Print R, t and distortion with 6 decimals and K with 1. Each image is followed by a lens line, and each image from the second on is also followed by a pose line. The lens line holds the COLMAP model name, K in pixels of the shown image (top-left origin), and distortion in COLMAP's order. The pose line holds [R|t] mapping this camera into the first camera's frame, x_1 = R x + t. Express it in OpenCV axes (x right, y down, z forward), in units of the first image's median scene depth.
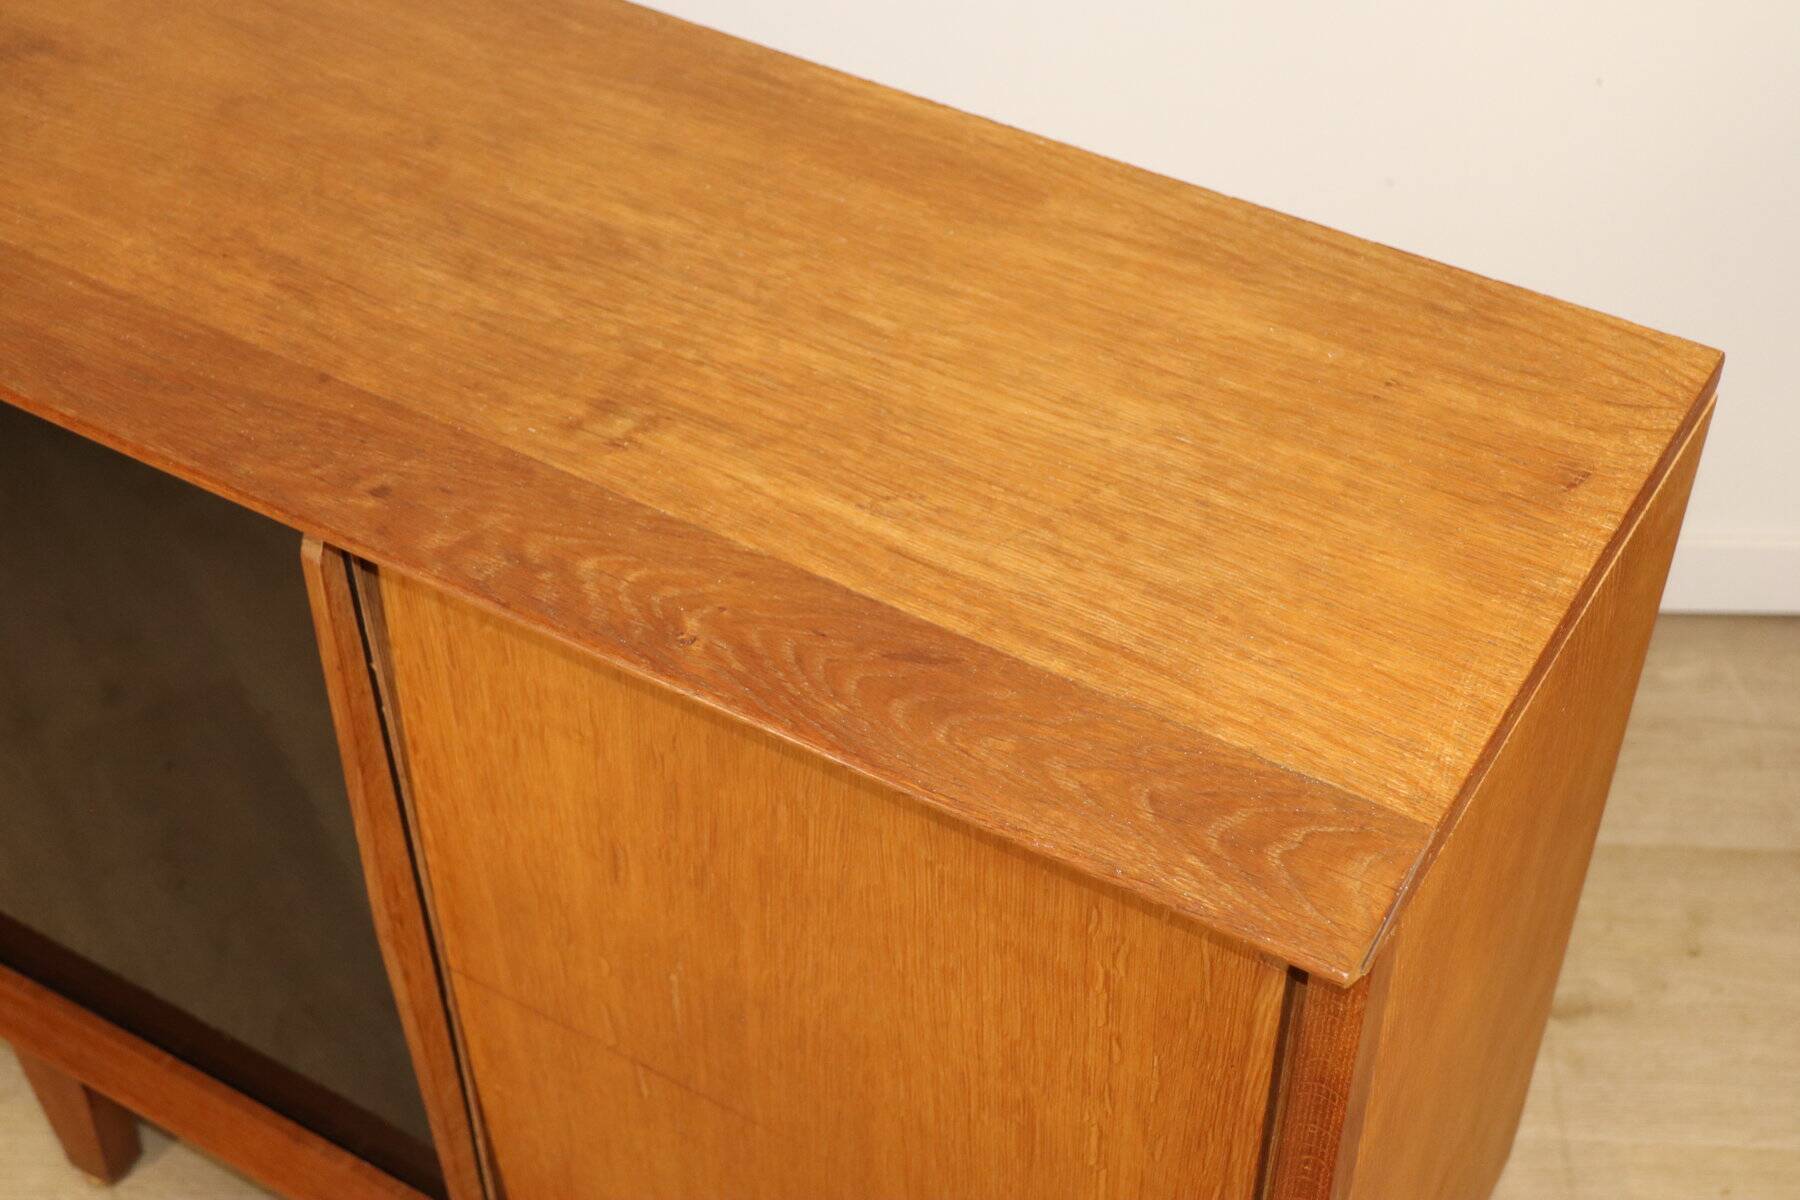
lens RADIAL K [[2577.0, 0, 900.0], [0, 2577.0, 600.0], [0, 0, 1]] dist [0.133991, 0.017027]
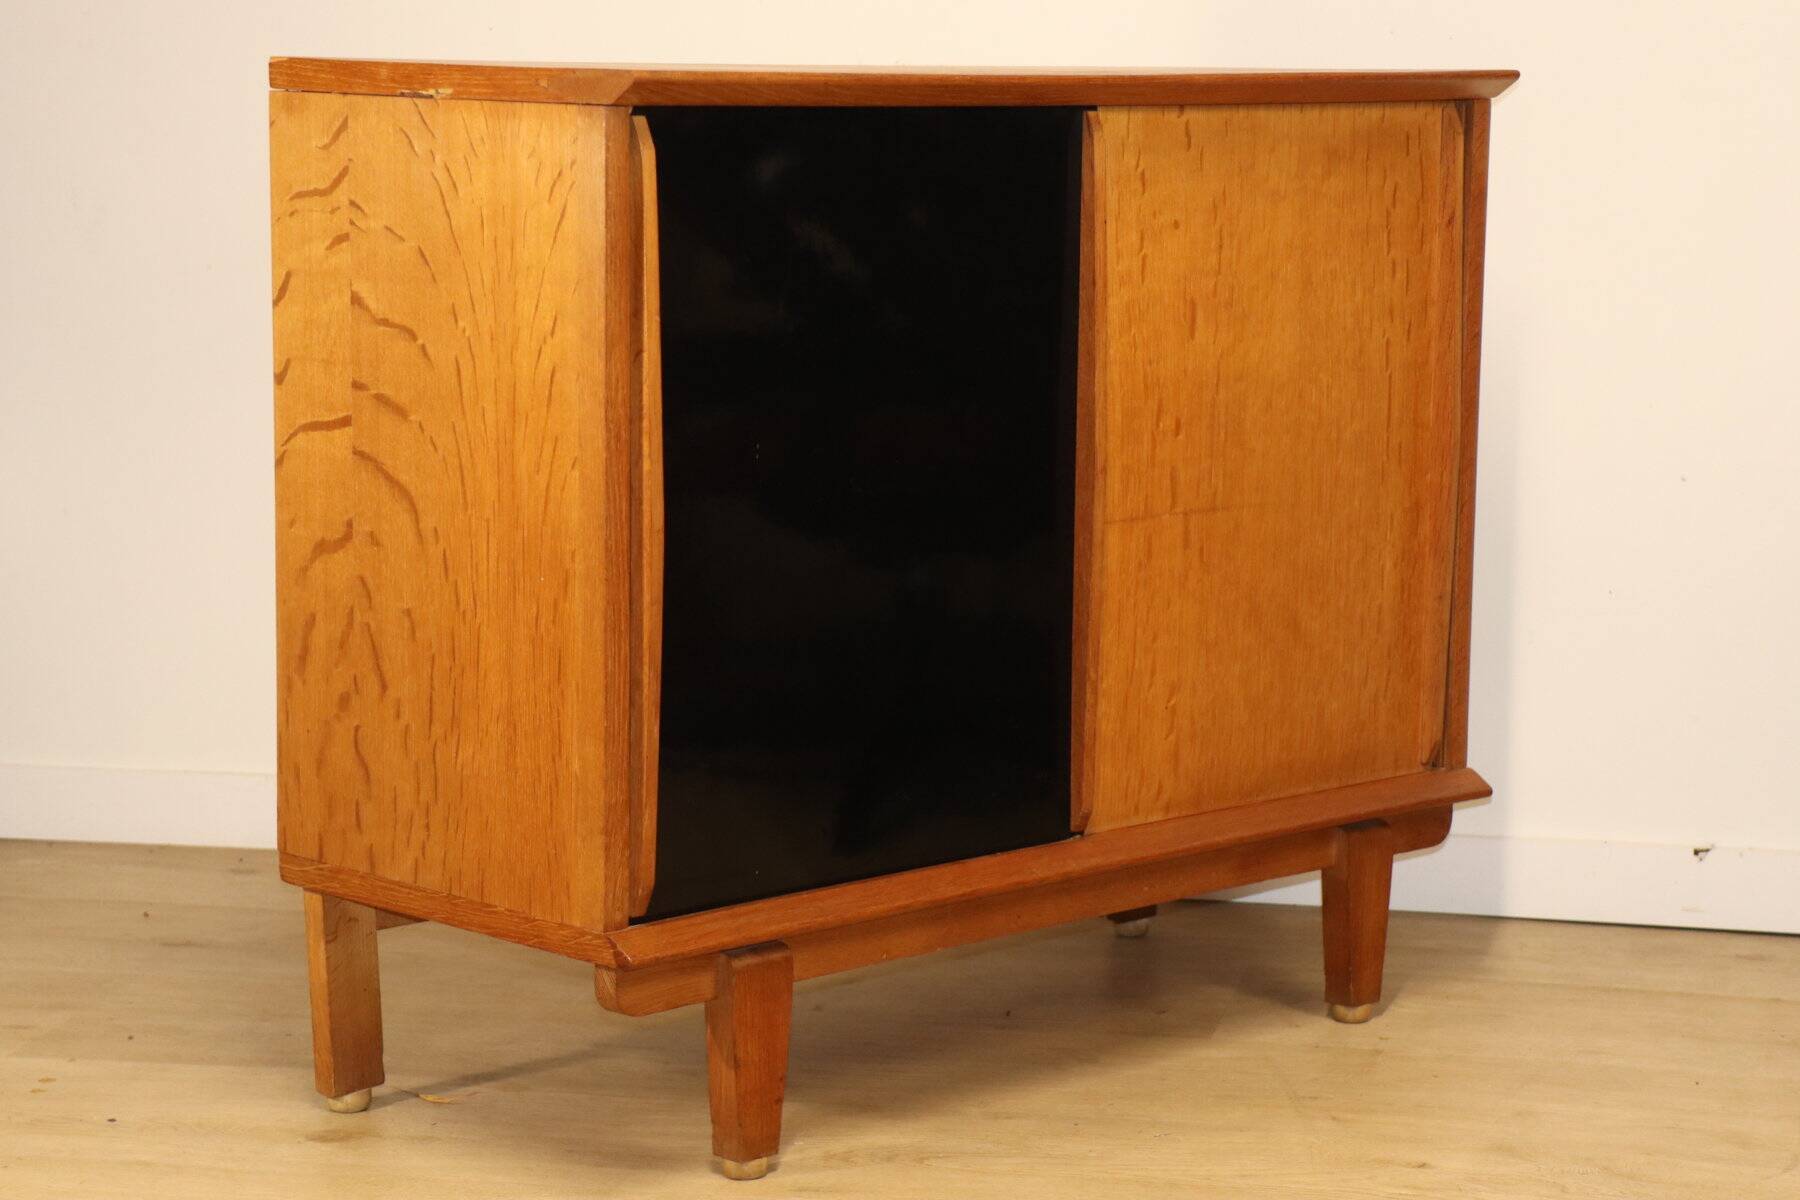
lens RADIAL K [[3989.2, 0, 900.0], [0, 3989.2, 600.0], [0, 0, 1]] dist [0.330305, 0.201531]
pose [[0.239352, -0.121494, 0.963302, -2.766594], [0.660594, 0.747485, -0.069864, 0.302460], [-0.711566, 0.653074, 0.259170, 0.580740]]
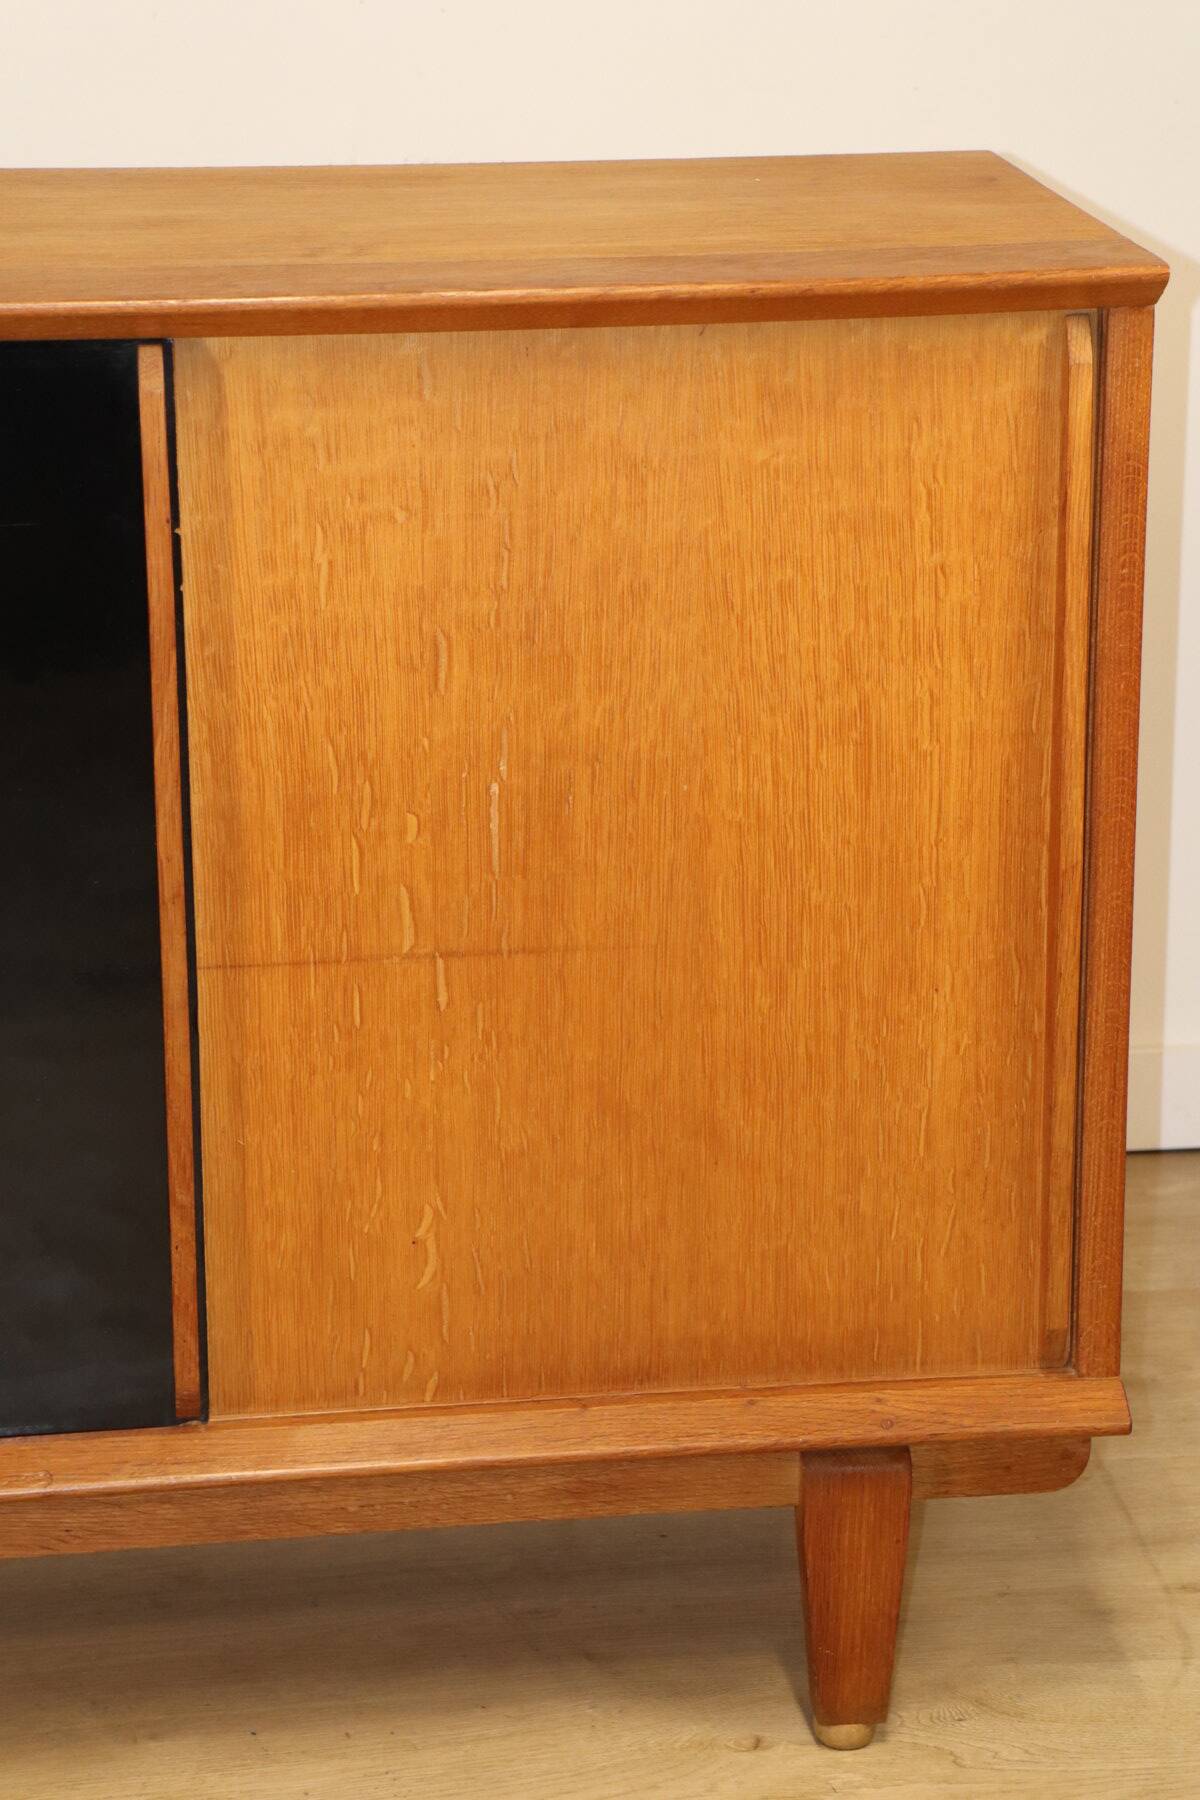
lens RADIAL K [[4731.3, 0, 600.0], [0, 4731.3, 900.0], [0, 0, 1]] dist [0.473129, 0.272108]
pose [[0.772555, -0.178446, 0.609357, -1.301624], [0.435624, 0.847166, -0.304207, 0.830429], [-0.461942, 0.500467, 0.732218, -0.439367]]
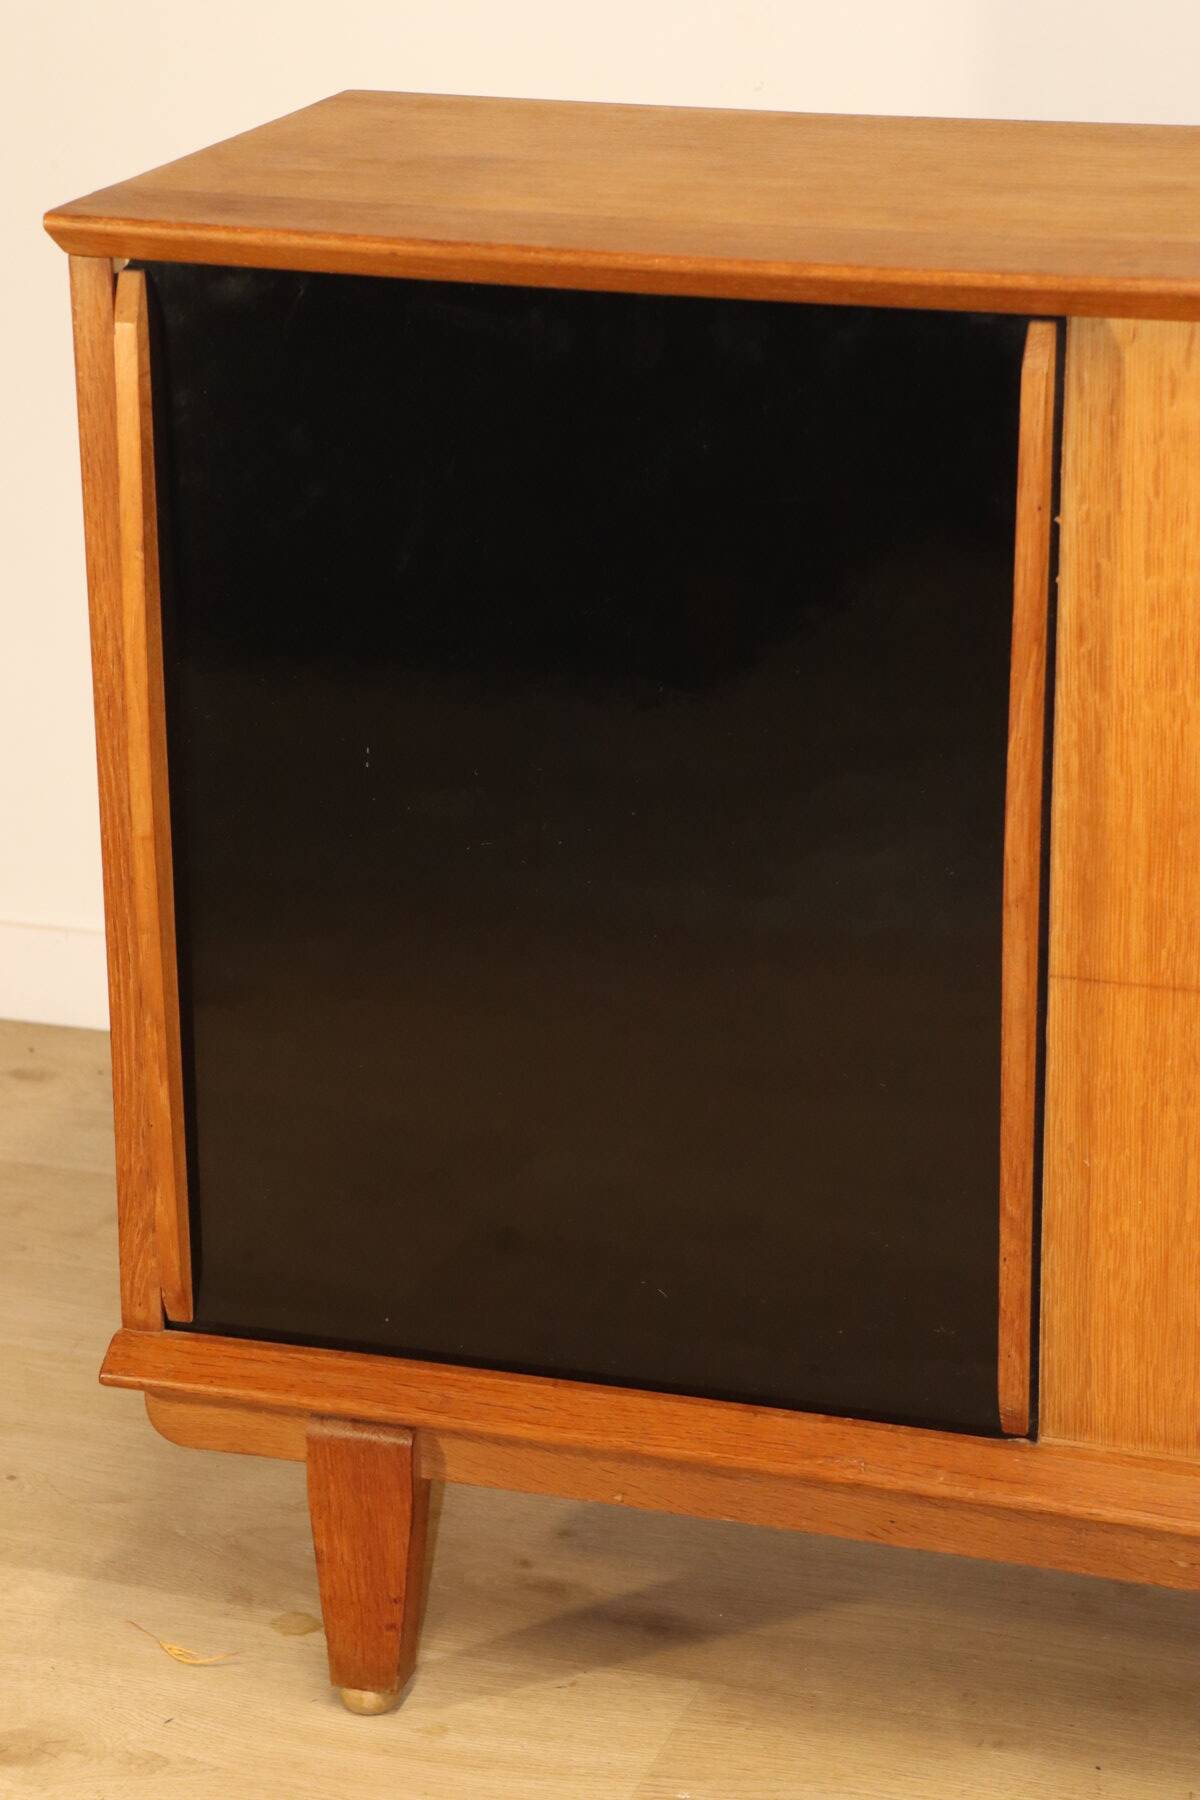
lens RADIAL K [[4410.5, 0, 611.0], [0, 4410.5, 907.8], [0, 0, 1]] dist [0.356442, 0.688912]
pose [[0.972364, -0.068782, 0.223108, -0.777624], [0.156682, 0.900710, -0.405181, 0.841325], [-0.173086, 0.428941, 0.886595, -0.441203]]
